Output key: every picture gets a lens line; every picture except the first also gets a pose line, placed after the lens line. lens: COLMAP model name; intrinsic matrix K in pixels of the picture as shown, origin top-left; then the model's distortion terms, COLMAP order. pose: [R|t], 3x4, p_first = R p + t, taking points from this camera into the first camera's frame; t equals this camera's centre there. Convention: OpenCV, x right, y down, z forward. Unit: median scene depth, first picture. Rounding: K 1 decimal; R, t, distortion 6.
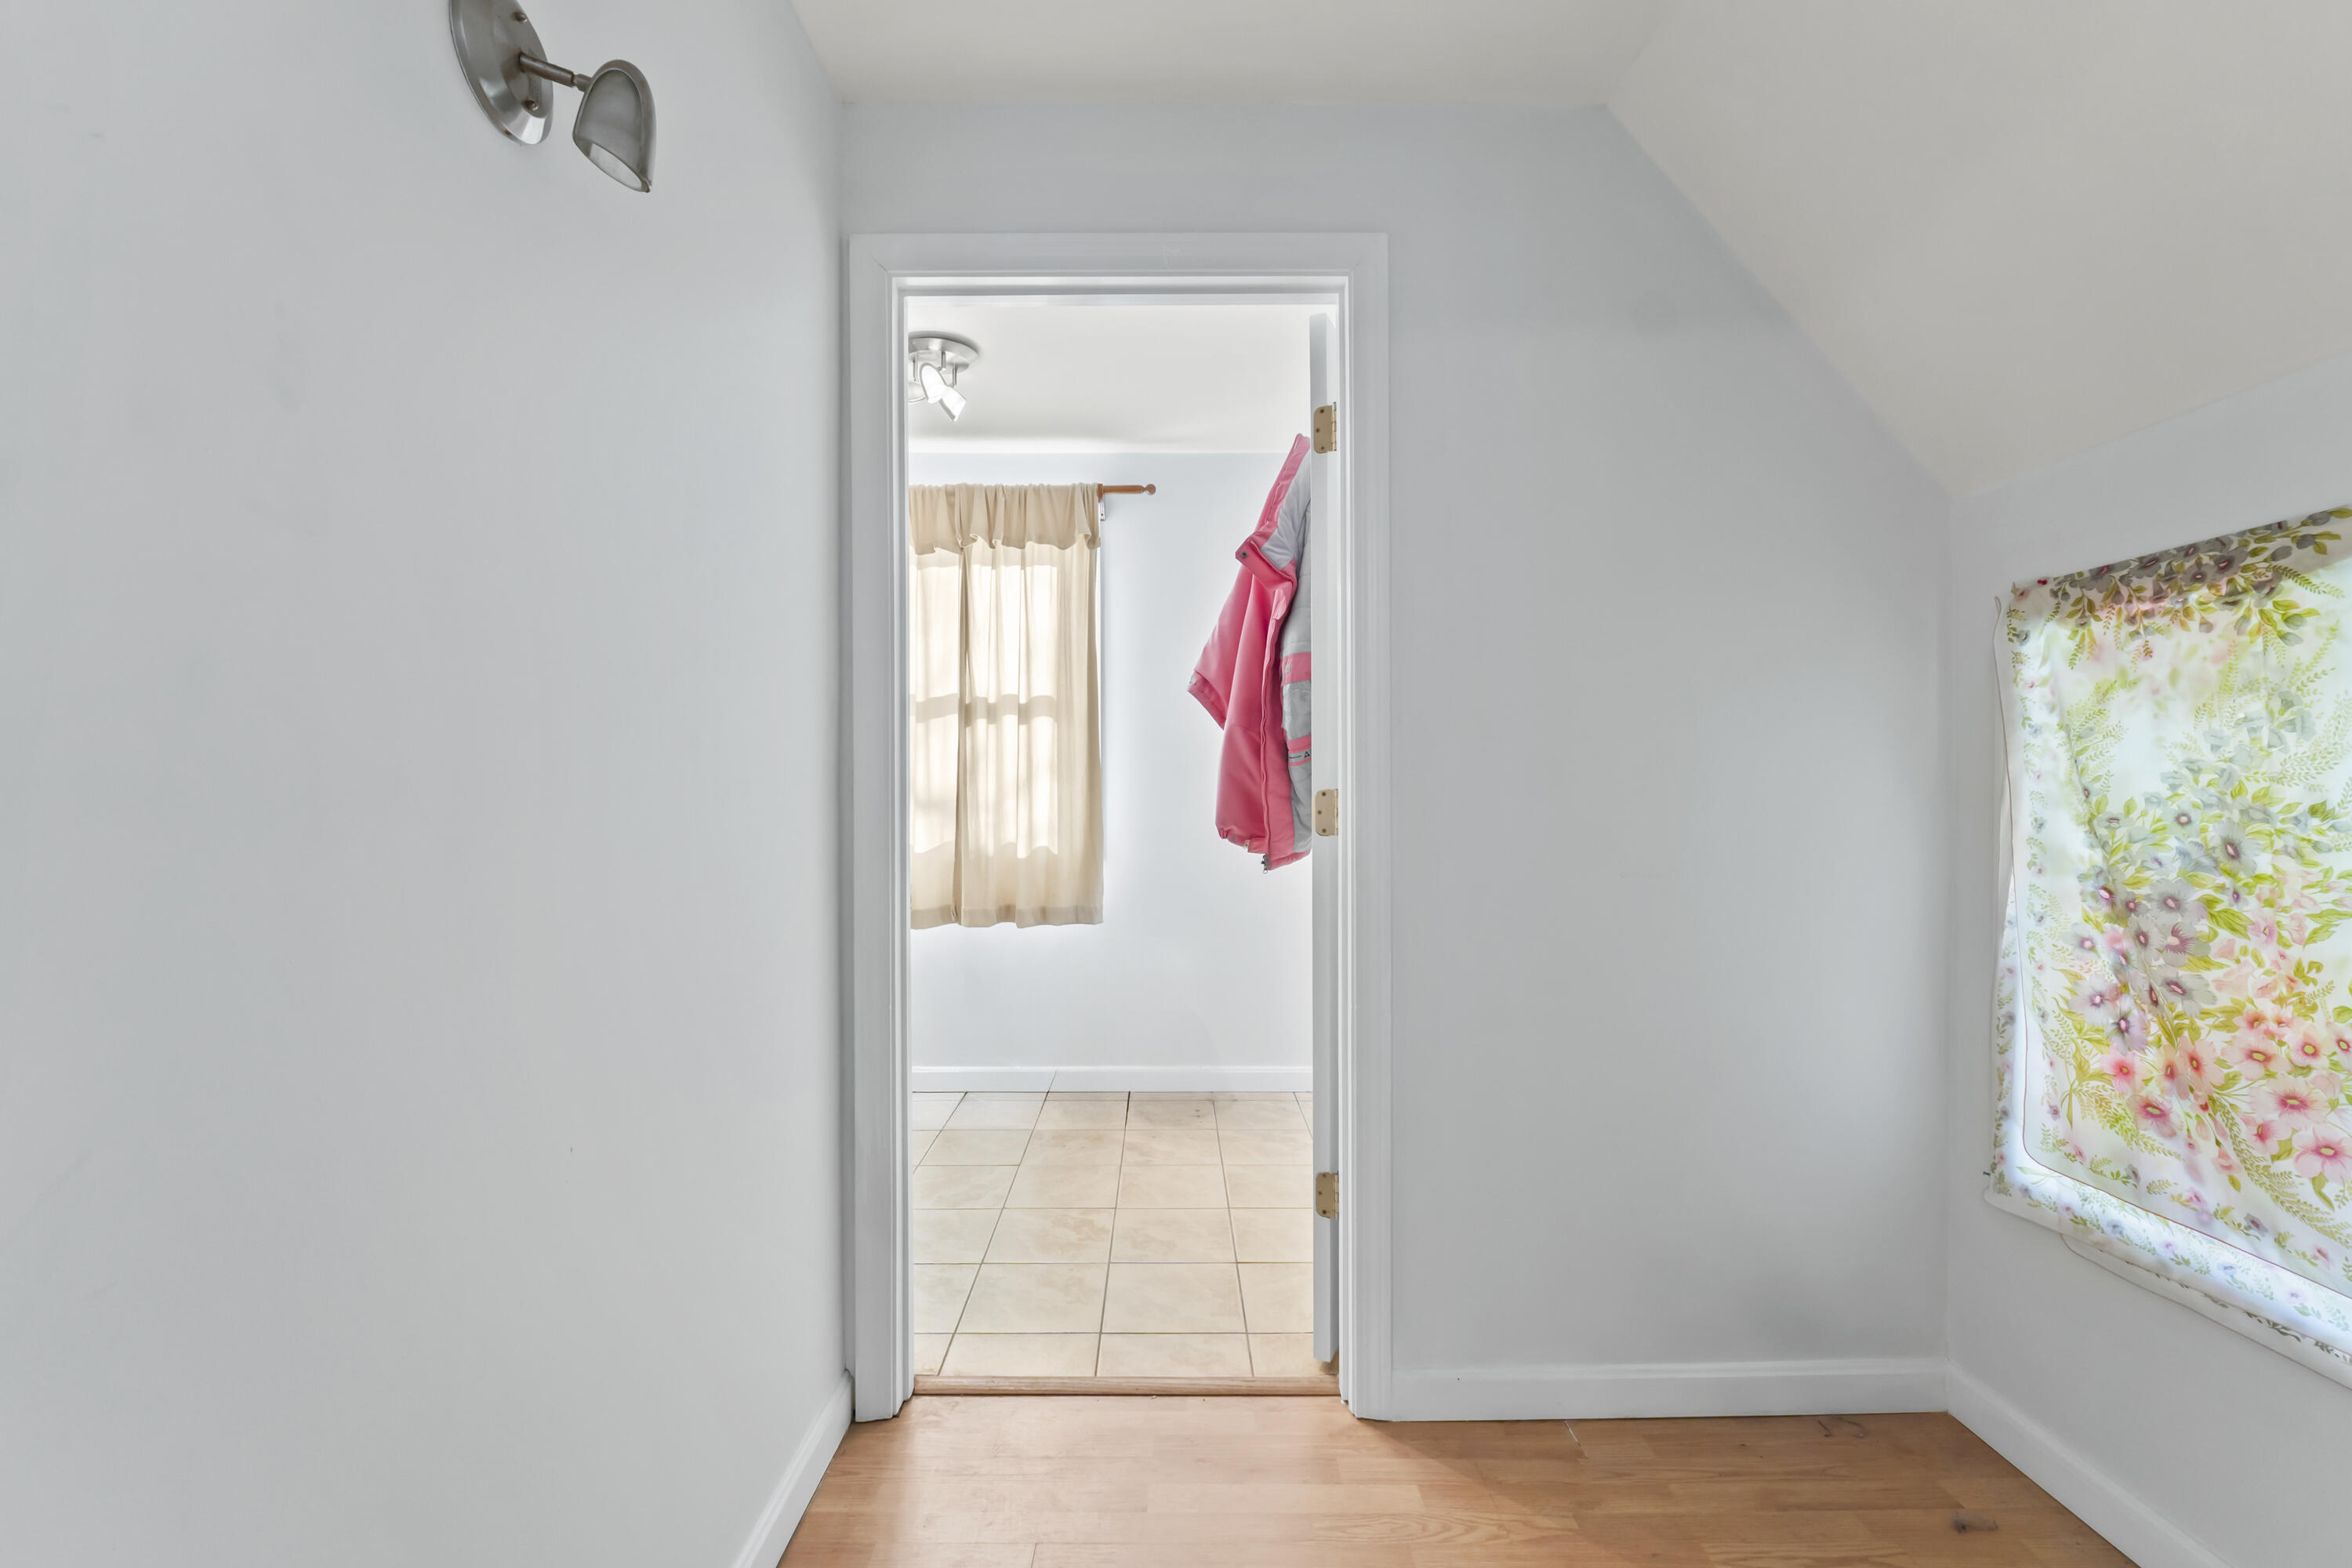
lens RADIAL K [[991.9, 0, 1176.4], [0, 991.9, 782.6], [0, 0, 1]] dist [-0.008374, 0.000837]
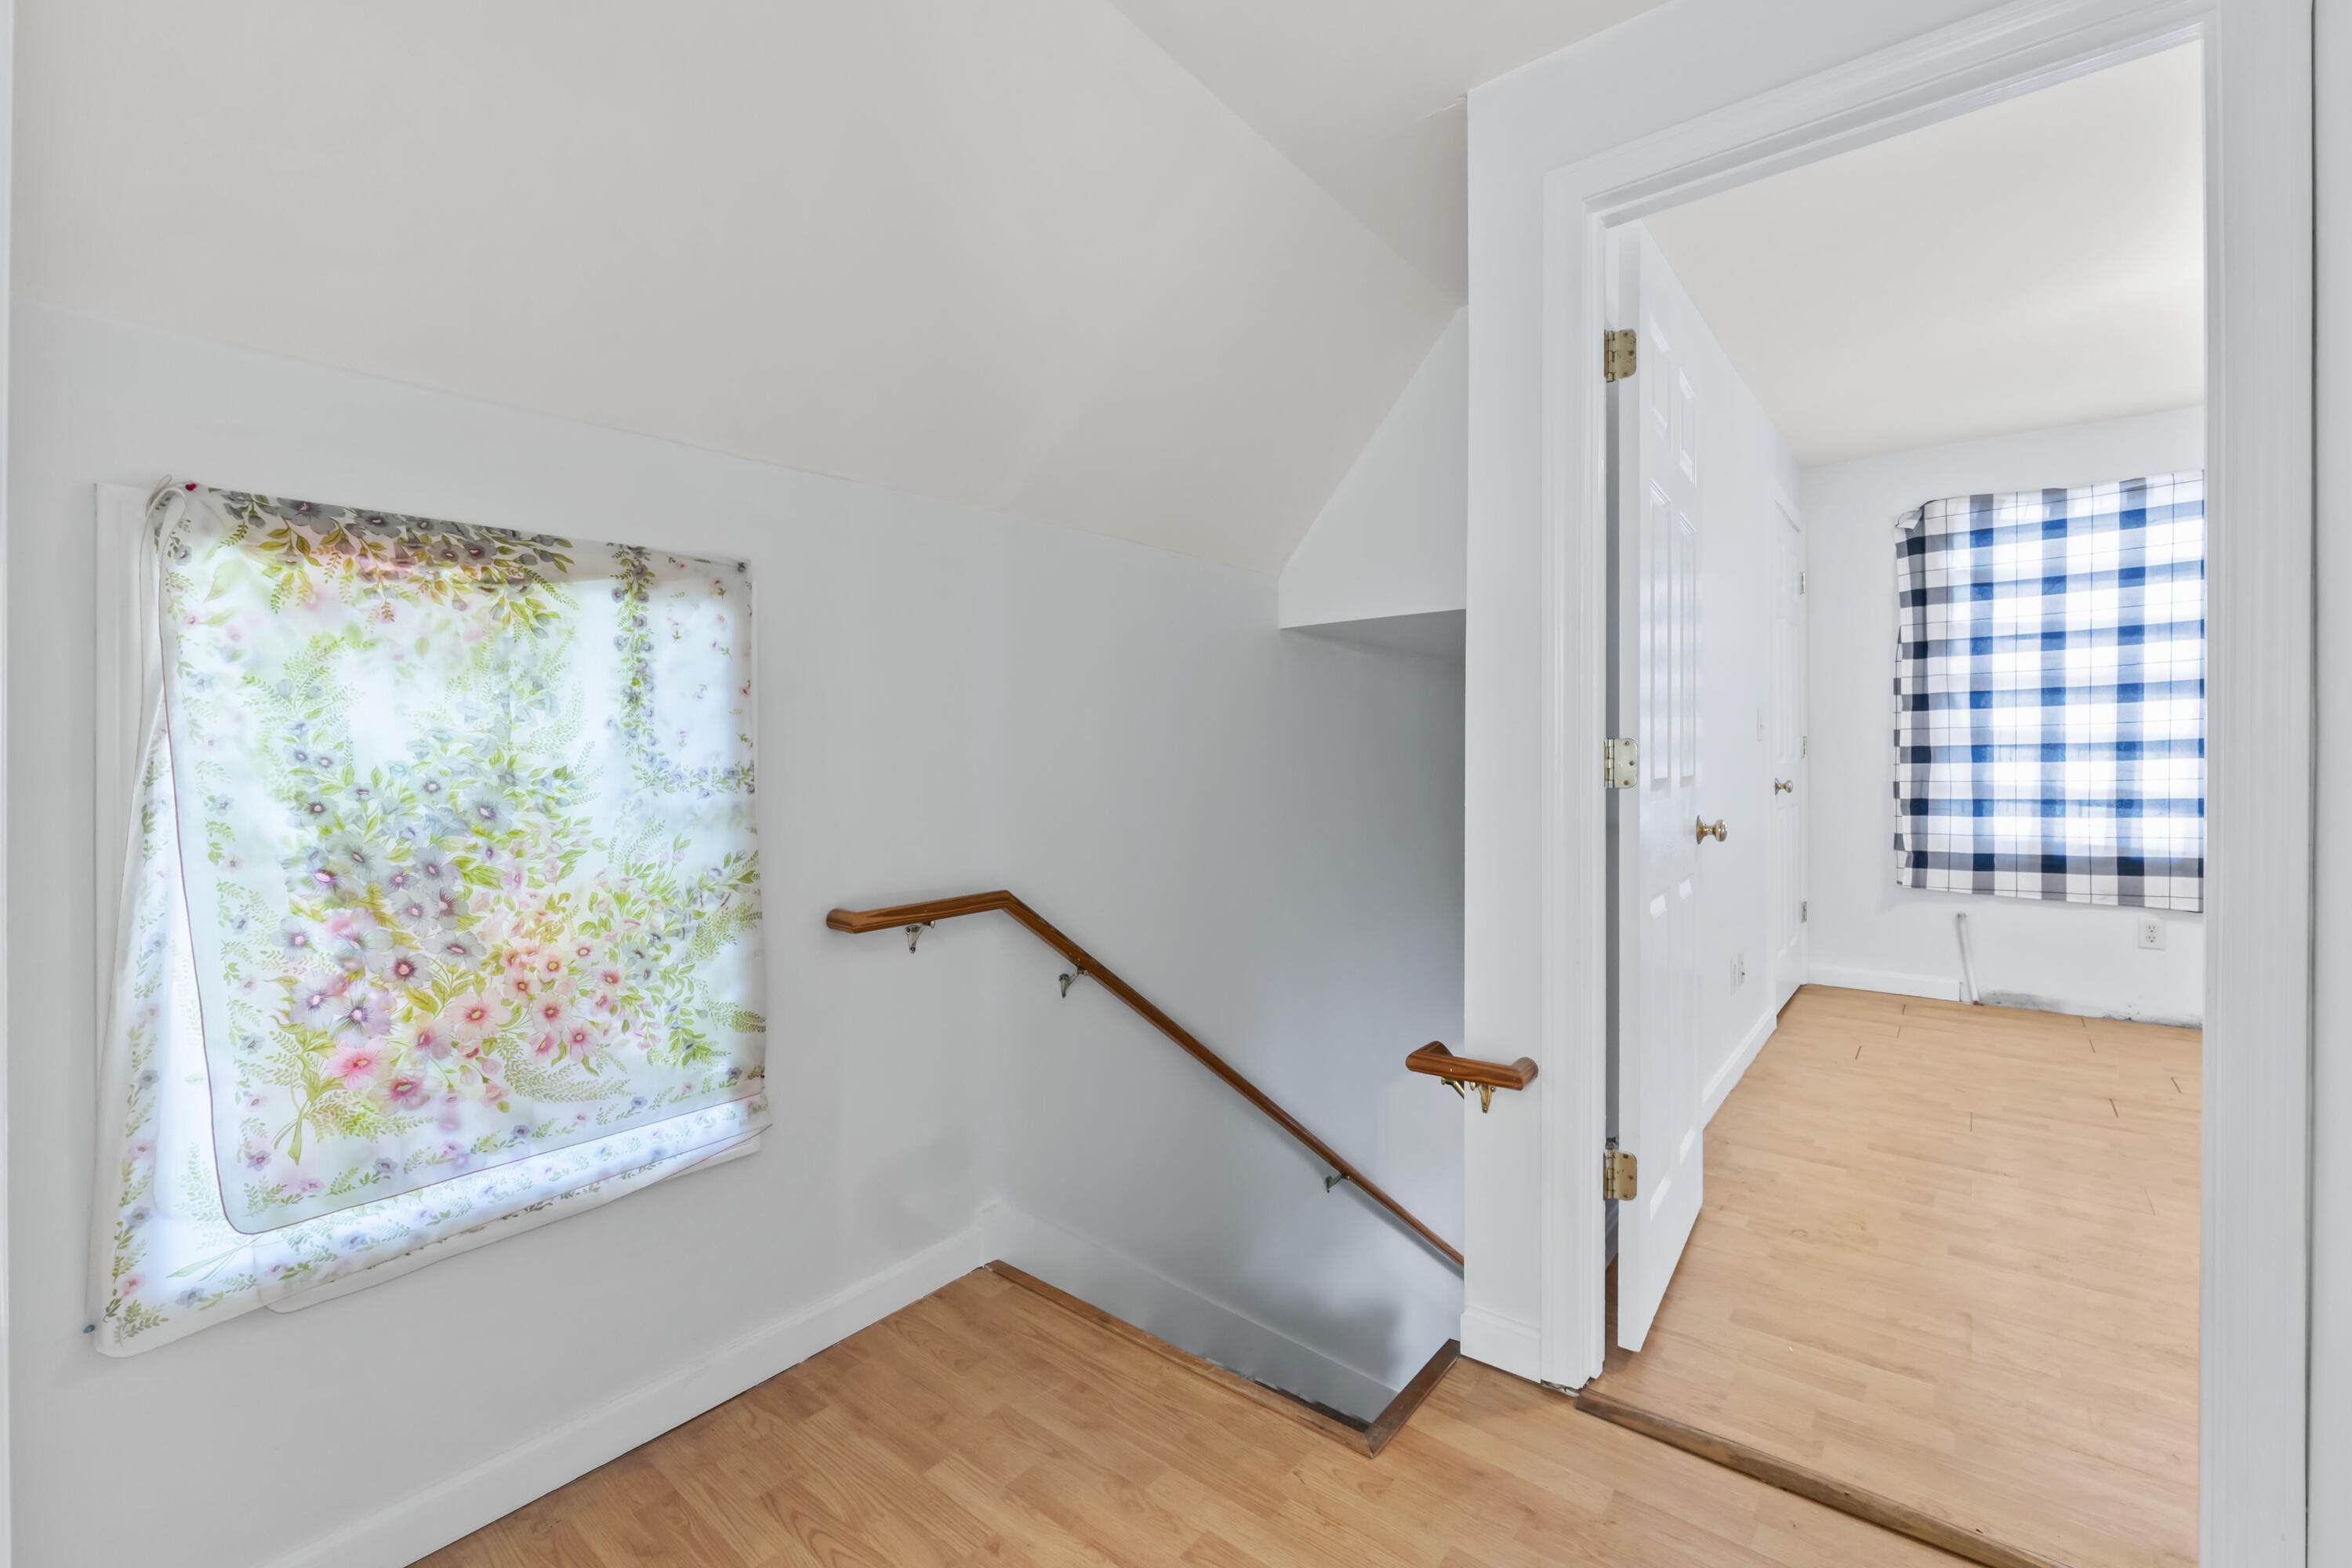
lens RADIAL K [[991.9, 0, 1175.4], [0, 991.9, 769.0], [0, 0, 1]] dist [-0.008374, 0.000837]
pose [[-0.771218, 0.003437, 0.636562, -0.212929], [0.008613, 0.999950, 0.005036, 0.019197], [-0.636513, 0.009366, -0.771209, 1.233458]]
